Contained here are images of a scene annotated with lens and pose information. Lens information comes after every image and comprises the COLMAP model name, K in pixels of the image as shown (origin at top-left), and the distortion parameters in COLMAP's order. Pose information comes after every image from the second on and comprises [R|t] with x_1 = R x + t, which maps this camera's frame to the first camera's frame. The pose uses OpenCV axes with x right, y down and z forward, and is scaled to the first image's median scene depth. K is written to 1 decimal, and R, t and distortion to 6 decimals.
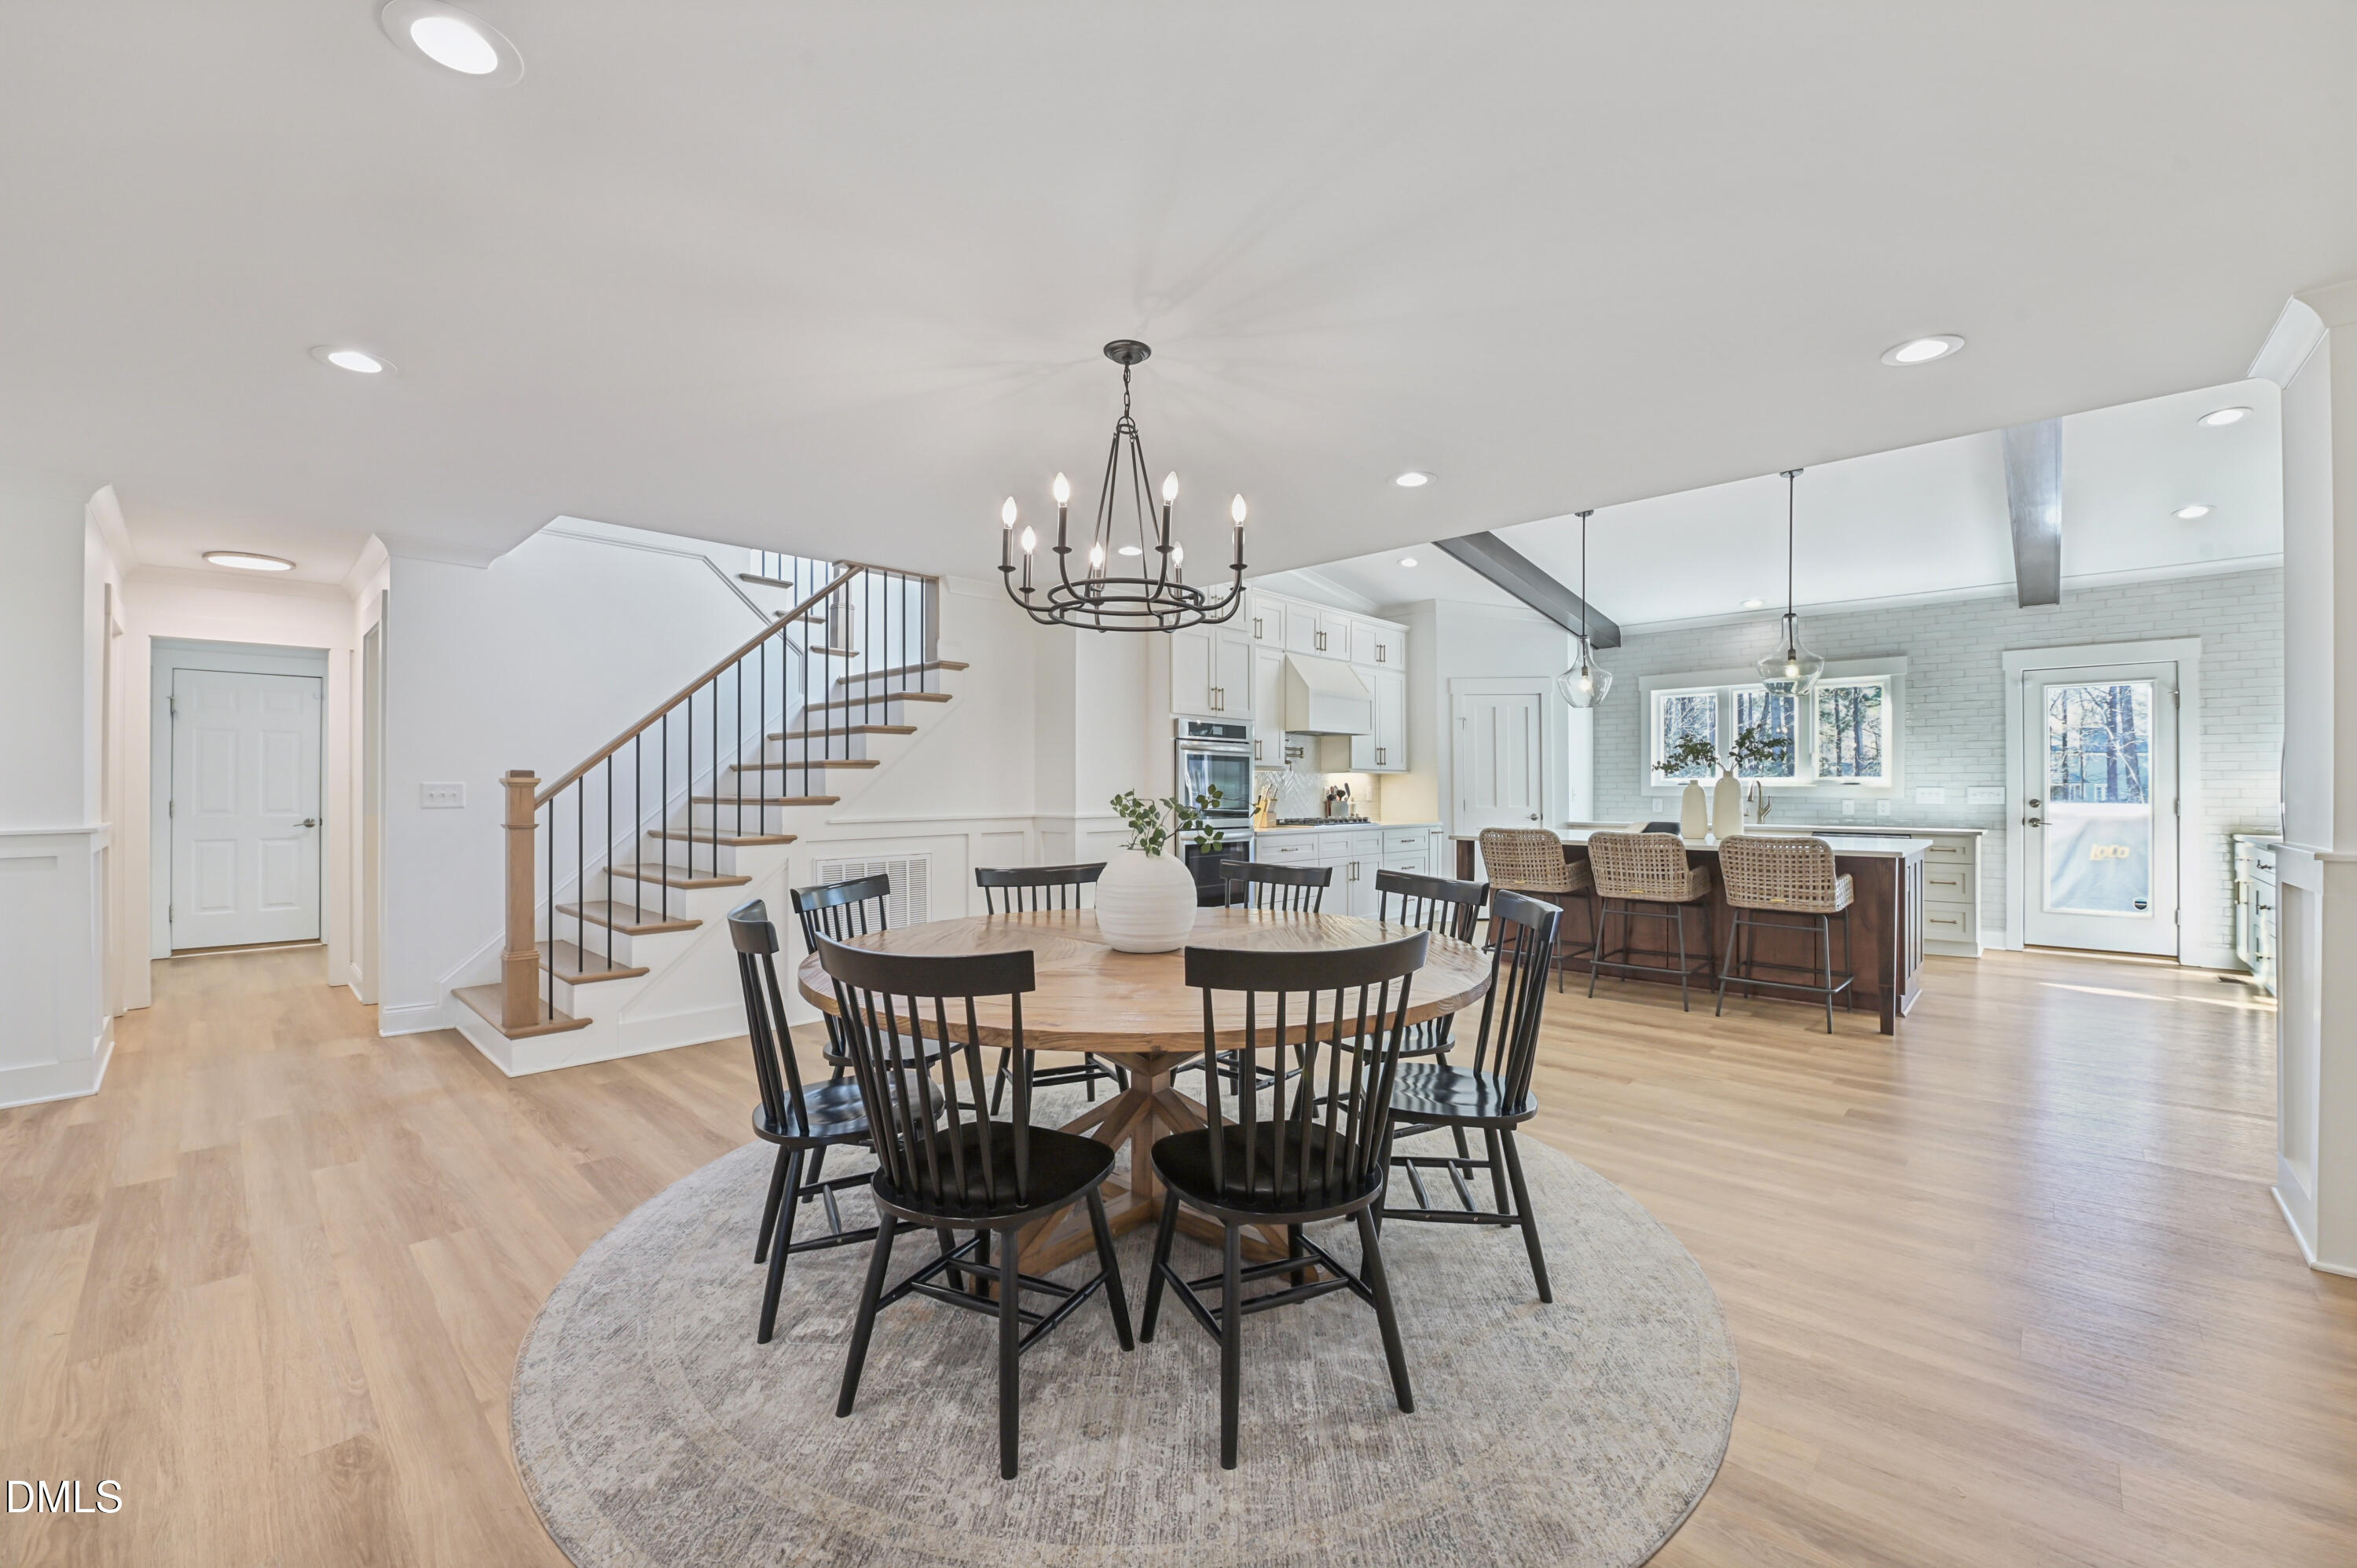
lens RADIAL K [[931.1, 0, 1184.8], [0, 931.1, 785.7], [0, 0, 1]] dist [-0.016806, -0.000302]
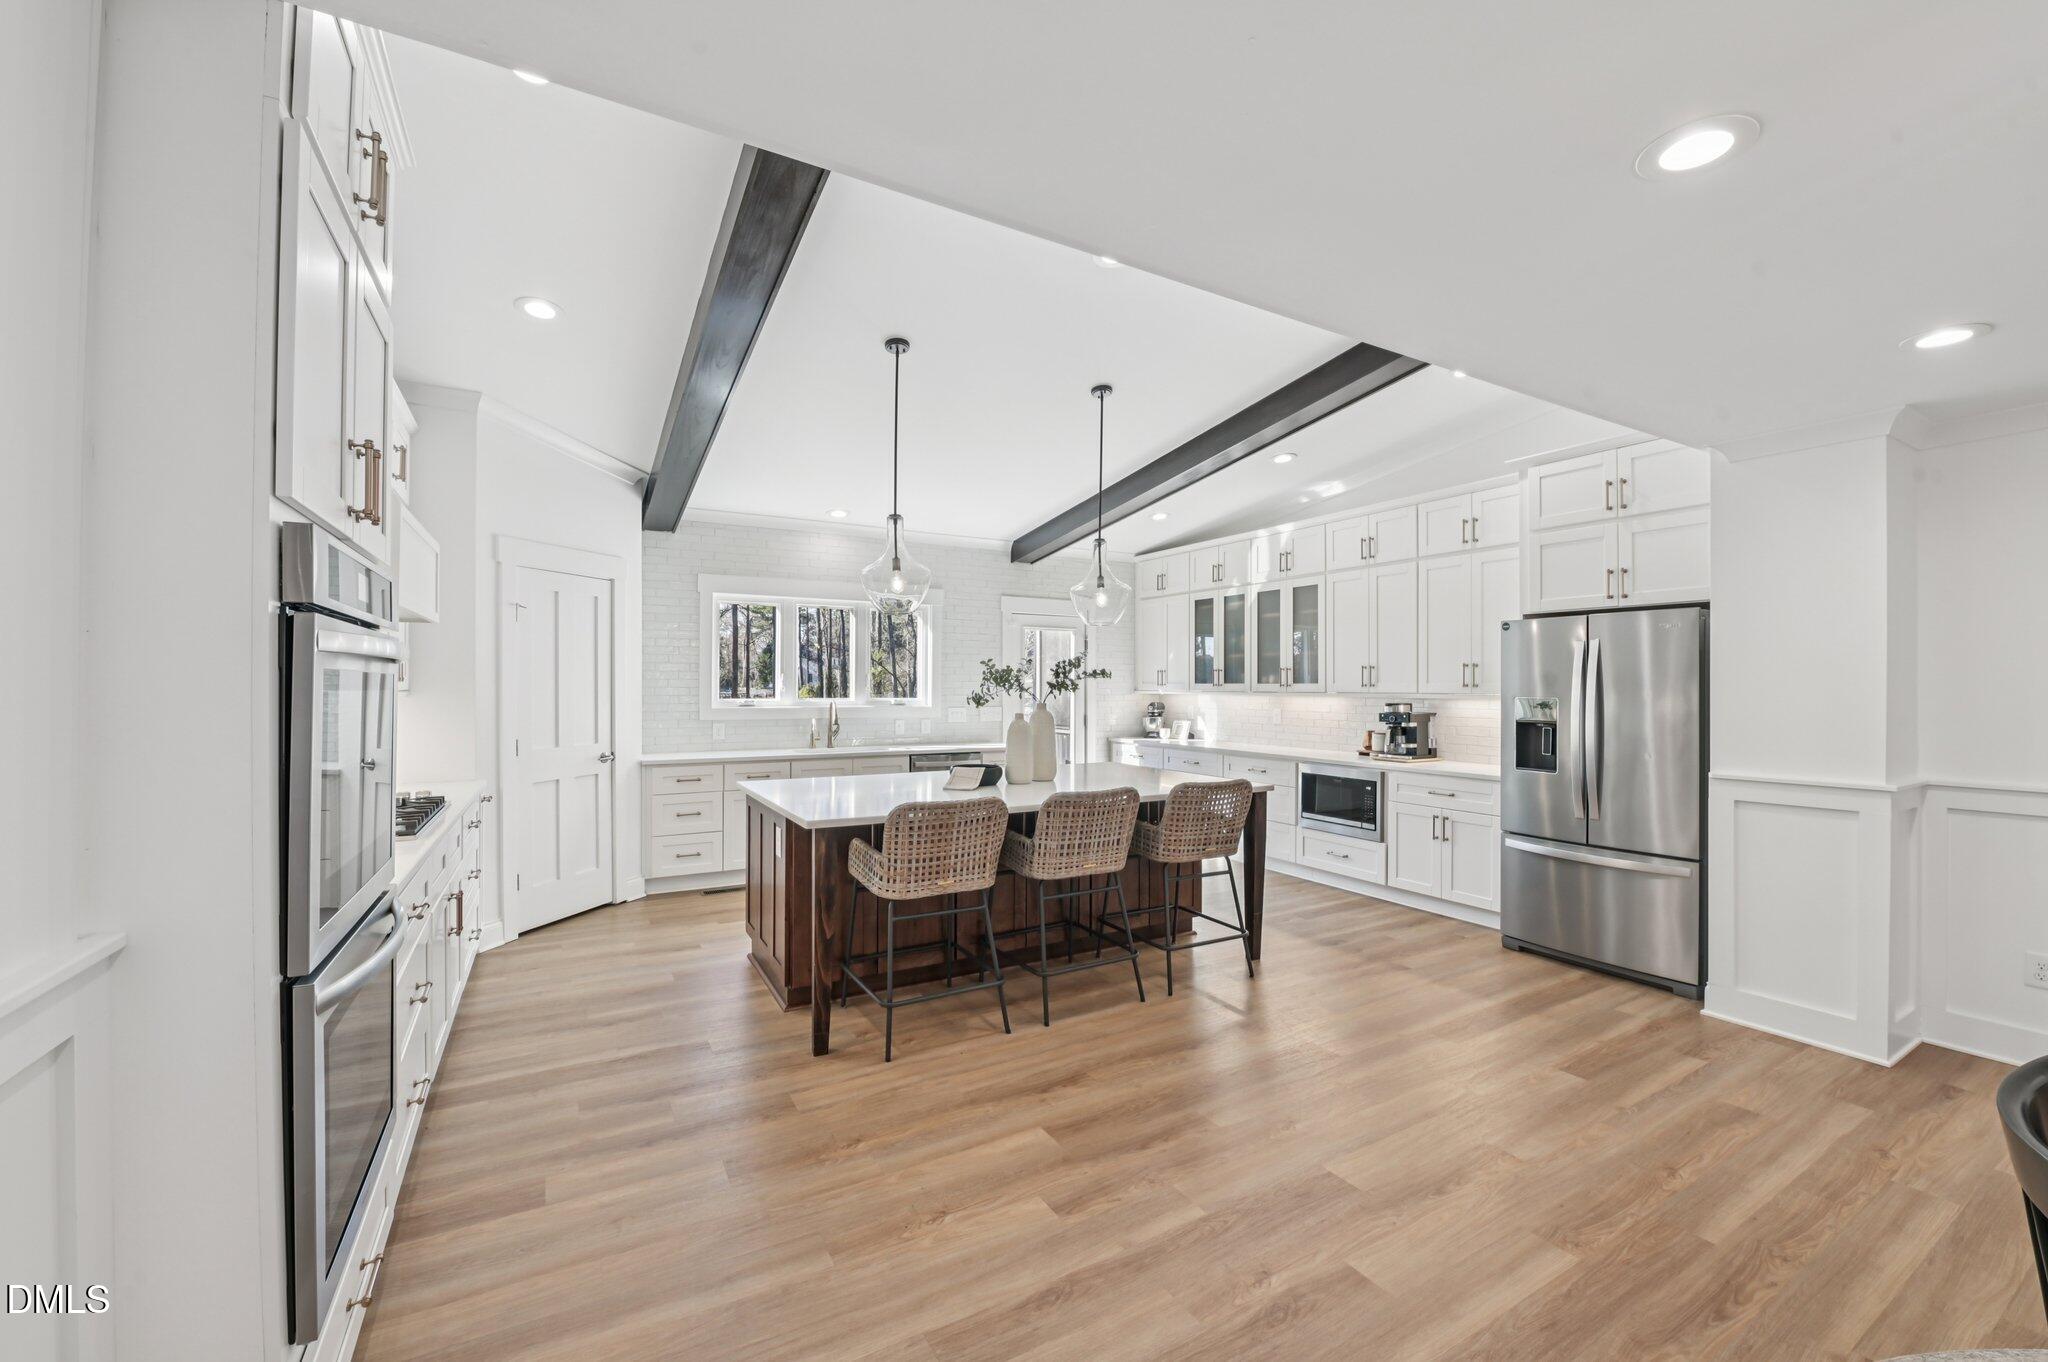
lens RADIAL K [[809.1, 0, 1029.5], [0, 809.1, 682.5], [0, 0, 1]] dist [-0.016806, -0.000302]
pose [[0.288638, 0.006084, 0.957419, -0.130457], [-0.006791, 0.999968, -0.004307, -0.026422], [-0.957414, -0.005258, 0.288670, 0.649333]]
